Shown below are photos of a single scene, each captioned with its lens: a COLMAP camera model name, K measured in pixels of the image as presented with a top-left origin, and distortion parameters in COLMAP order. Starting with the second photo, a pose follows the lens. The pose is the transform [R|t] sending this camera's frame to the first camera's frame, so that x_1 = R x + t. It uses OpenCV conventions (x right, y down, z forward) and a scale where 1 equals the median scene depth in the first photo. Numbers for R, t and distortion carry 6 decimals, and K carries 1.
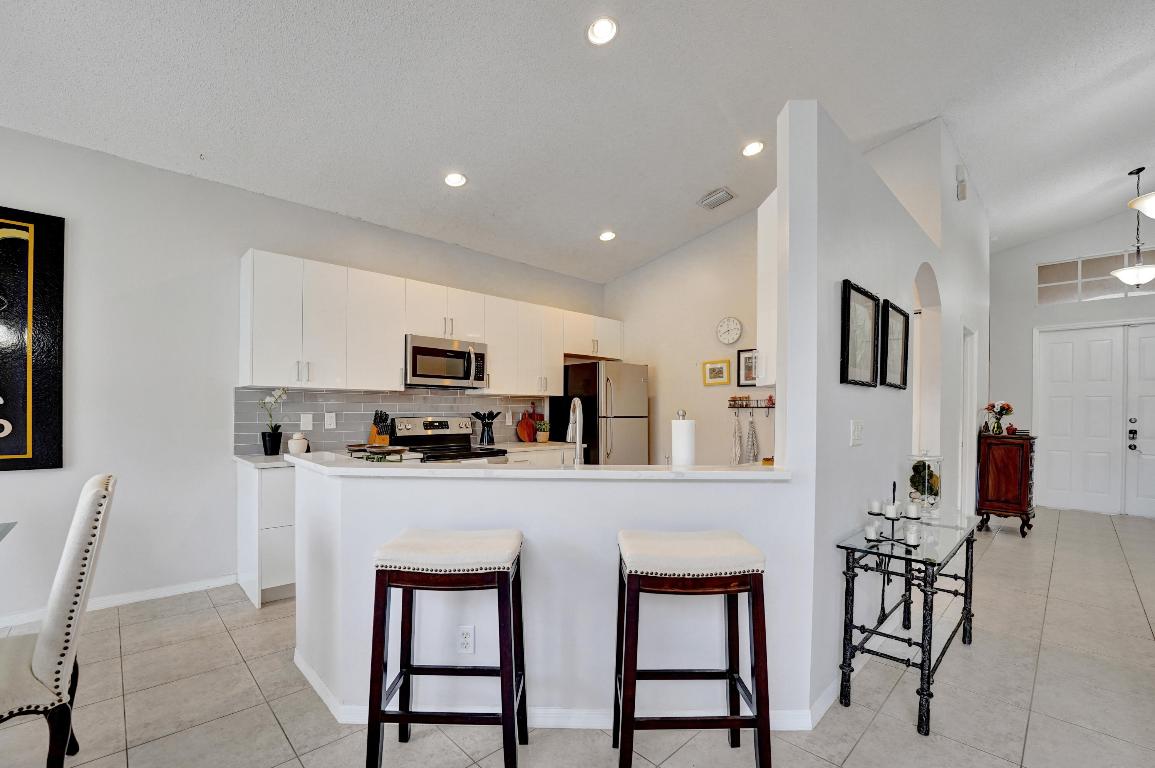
lens RADIAL K [[492.7, 0, 572.4], [0, 492.7, 414.6], [0, 0, 1]] dist [-0.025111, 0.000569]
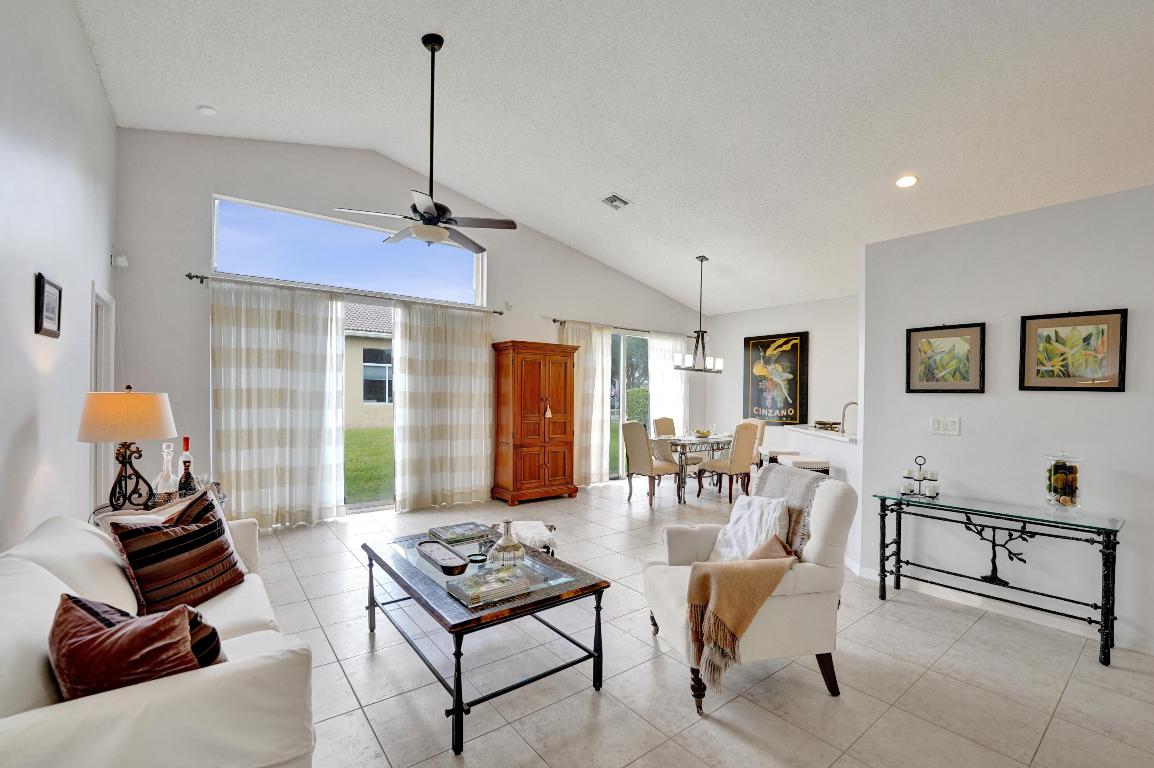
lens RADIAL K [[489.3, 0, 581.0], [0, 489.3, 398.8], [0, 0, 1]] dist [-0.024920, 0.000327]
pose [[-0.111761, -0.003854, -0.993728, 1.085272], [-0.022281, 0.999751, -0.001371, -0.007967], [0.993485, 0.021988, -0.111819, 0.049609]]
